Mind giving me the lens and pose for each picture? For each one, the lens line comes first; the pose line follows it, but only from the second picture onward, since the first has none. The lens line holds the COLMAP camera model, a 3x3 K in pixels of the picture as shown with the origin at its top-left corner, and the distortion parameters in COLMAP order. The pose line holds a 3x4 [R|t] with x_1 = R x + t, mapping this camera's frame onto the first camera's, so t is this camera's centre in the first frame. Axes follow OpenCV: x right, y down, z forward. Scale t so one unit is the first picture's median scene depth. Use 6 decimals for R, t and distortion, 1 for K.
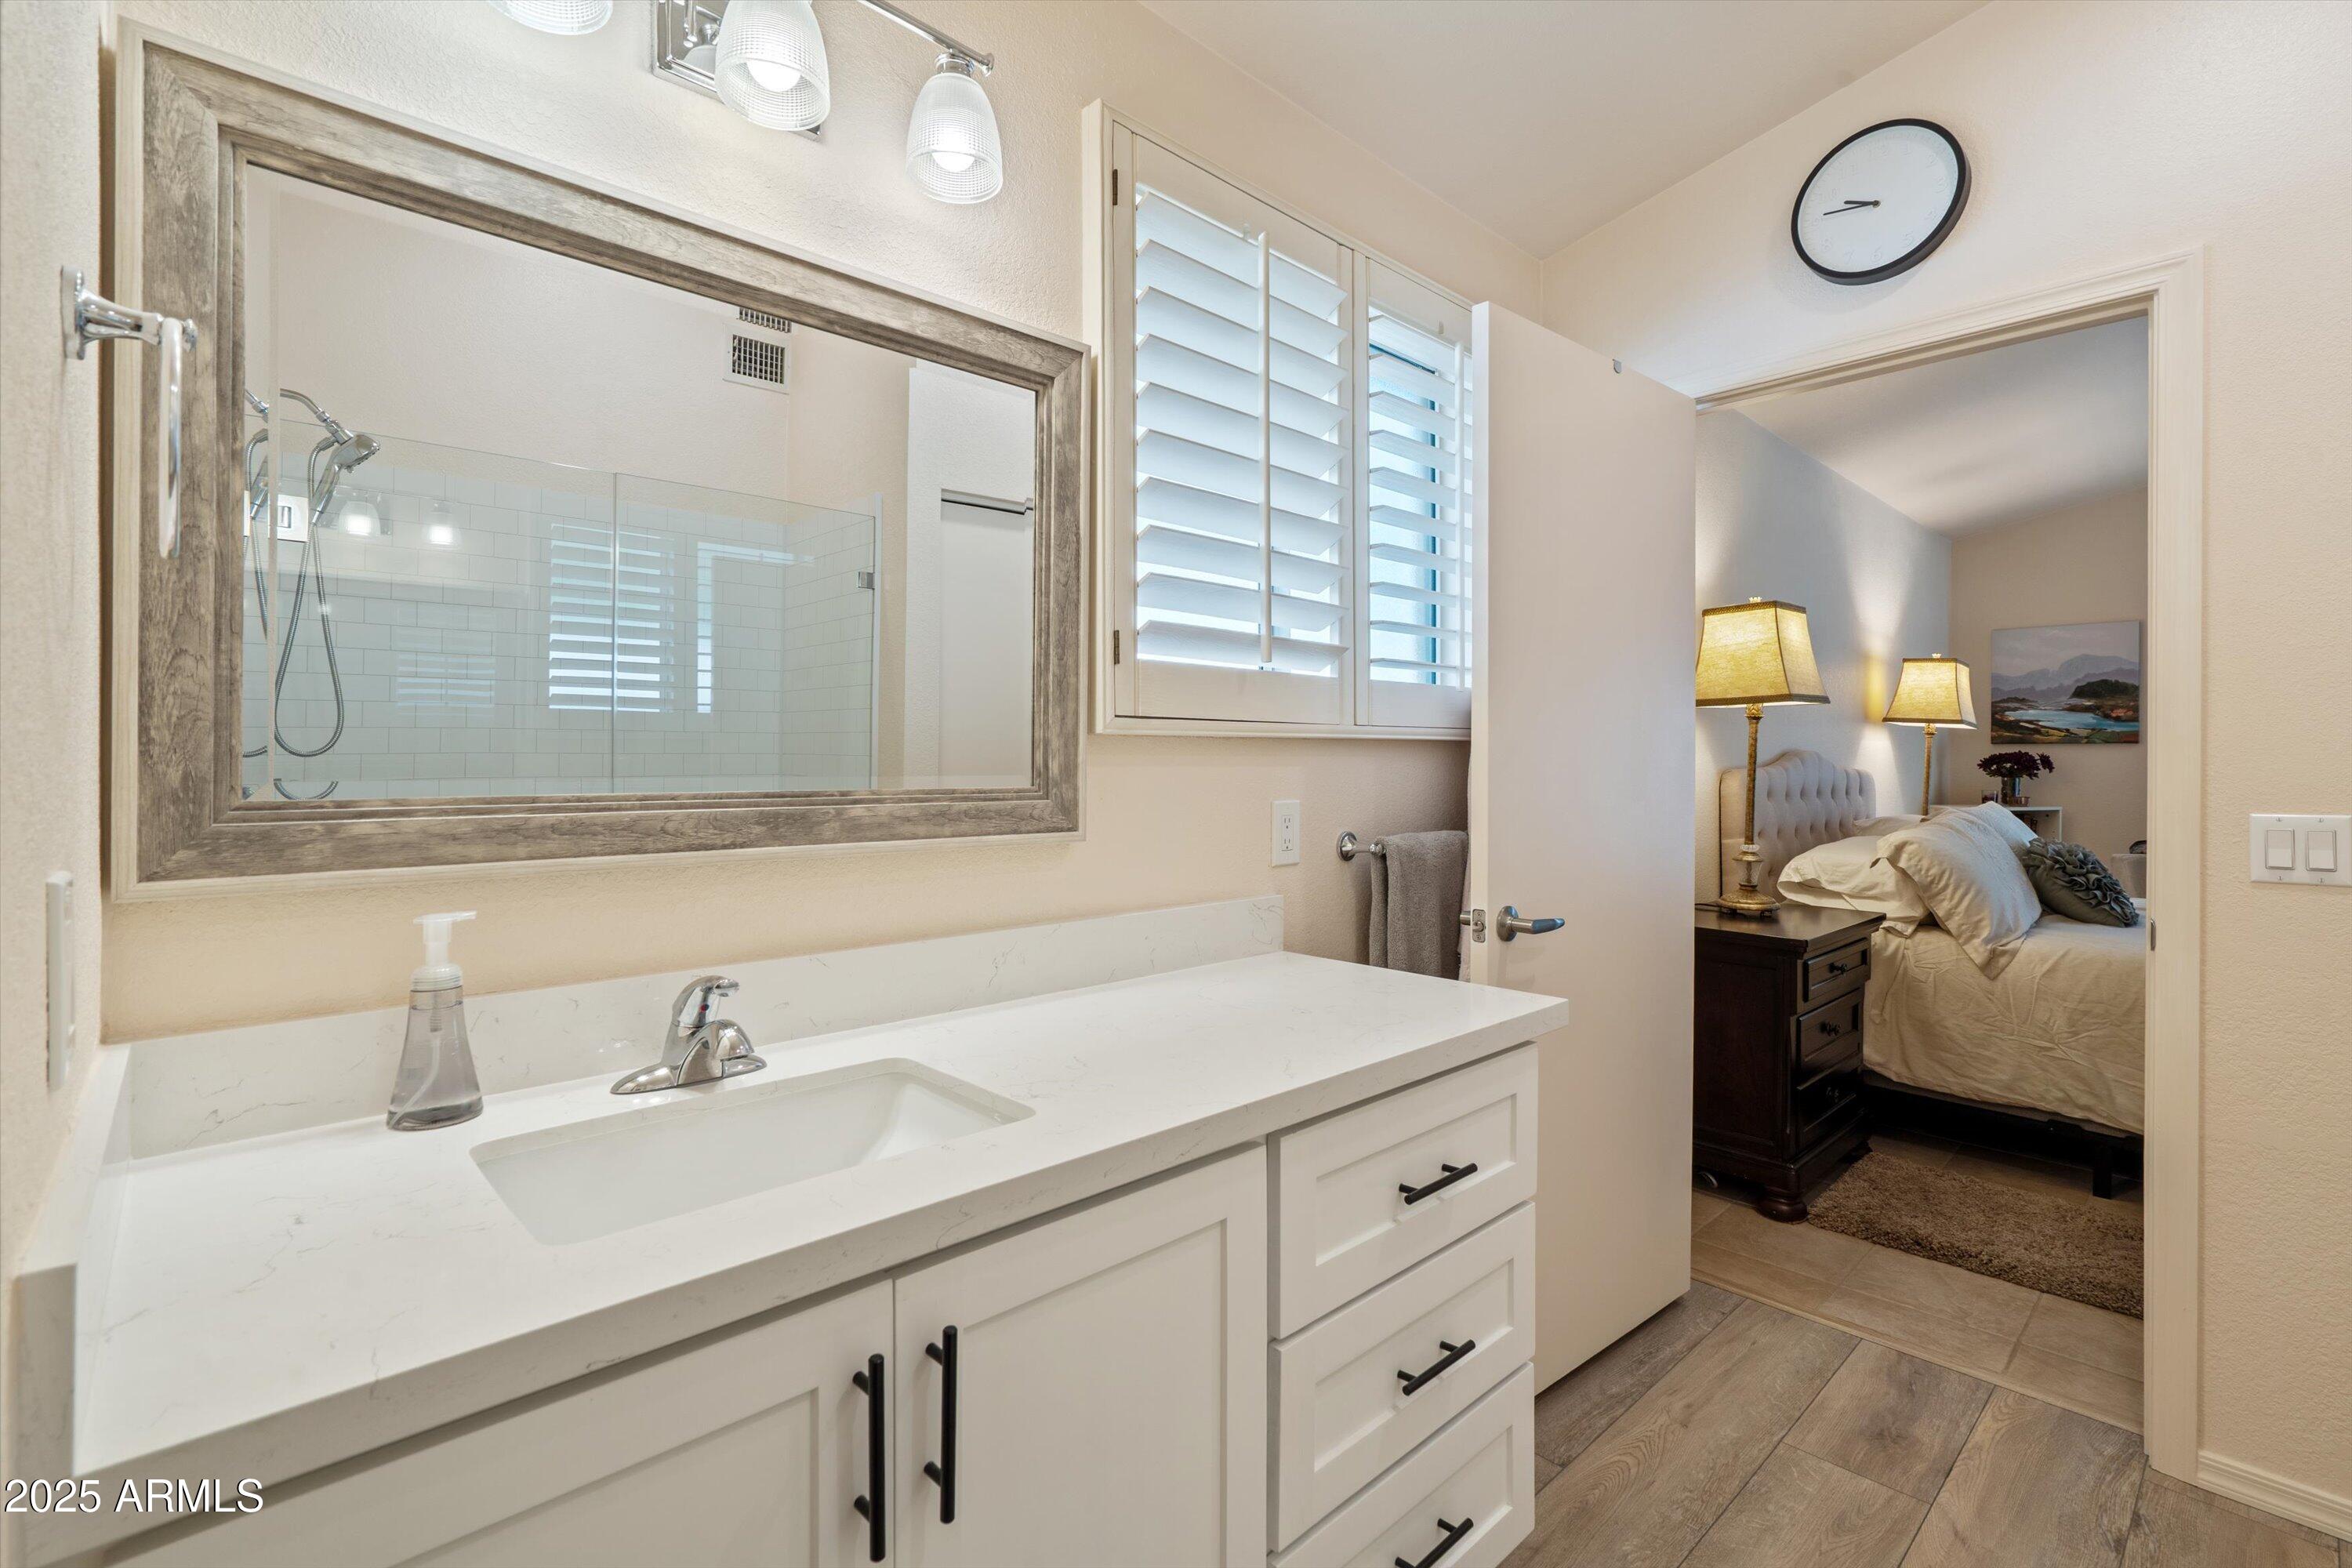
lens RADIAL K [[1060.9, 0, 1174.3], [0, 1060.9, 776.4], [0, 0, 1]] dist [-0.001836, 0.000523]
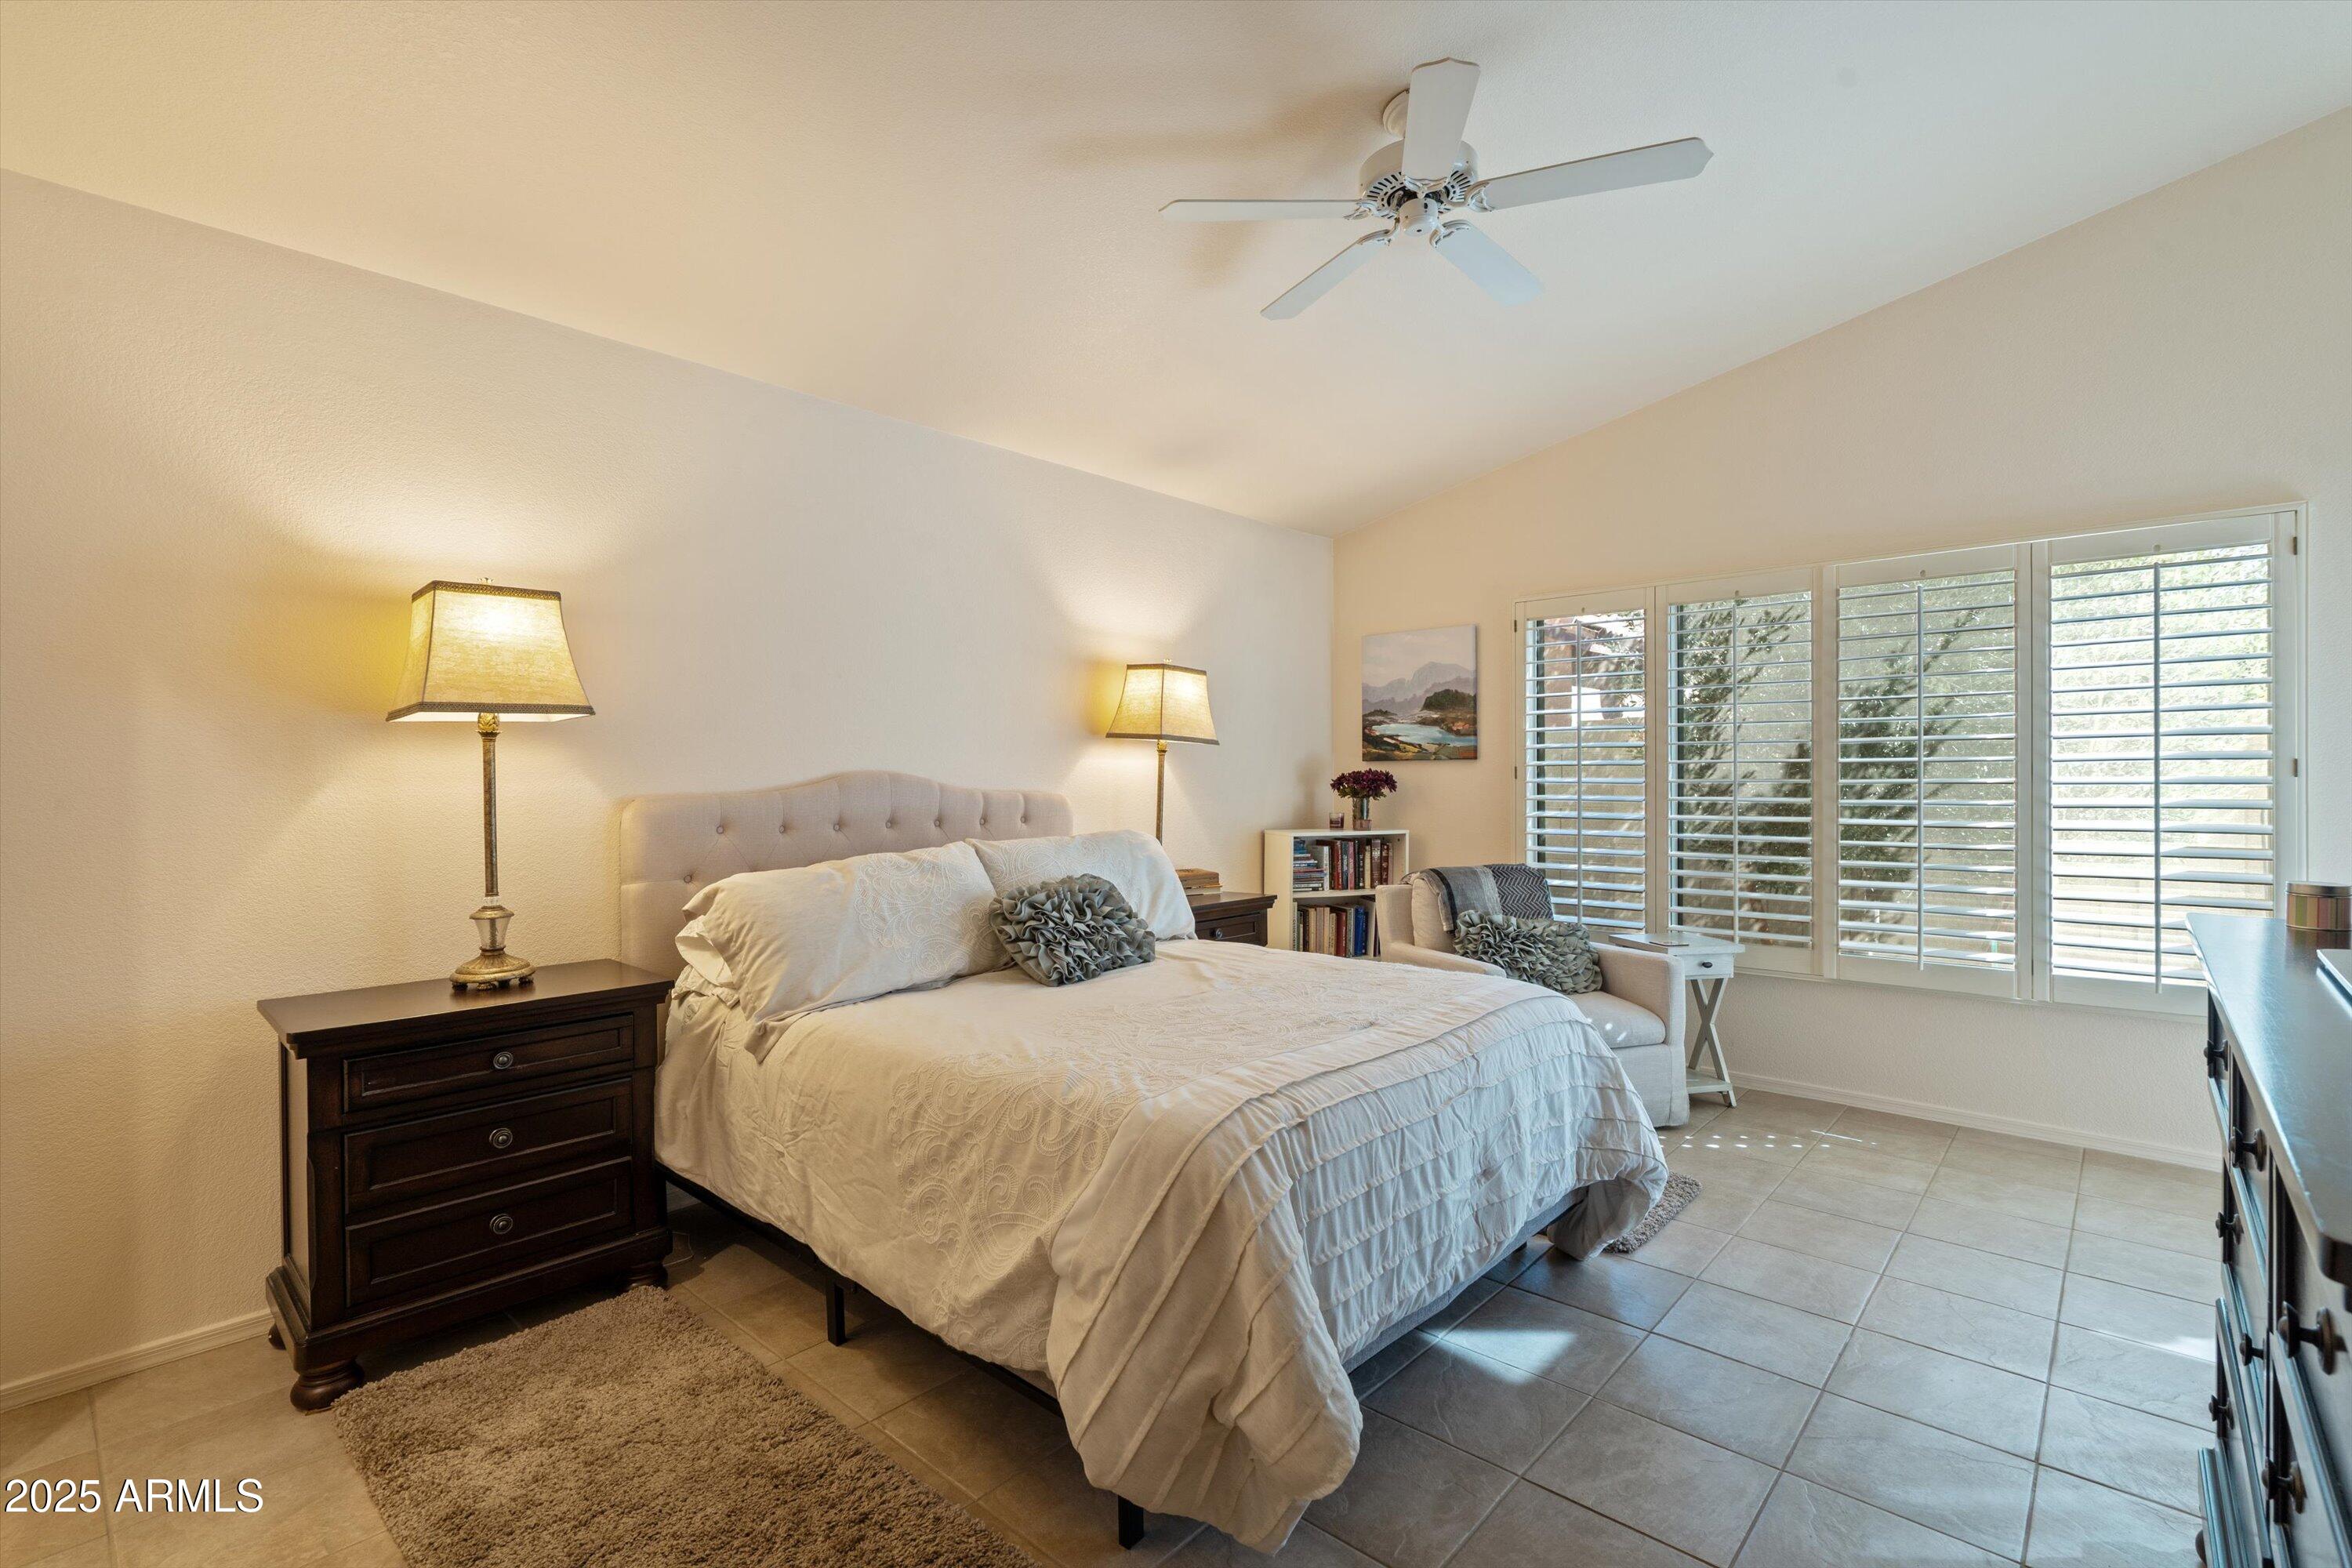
lens RADIAL K [[1060.9, 0, 1174.3], [0, 1060.9, 776.4], [0, 0, 1]] dist [-0.001836, 0.000523]
pose [[0.997615, -0.010257, 0.068264, 0.574153], [0.011610, 0.999744, -0.019442, -0.001737], [-0.068047, 0.020188, 0.997478, 0.105755]]
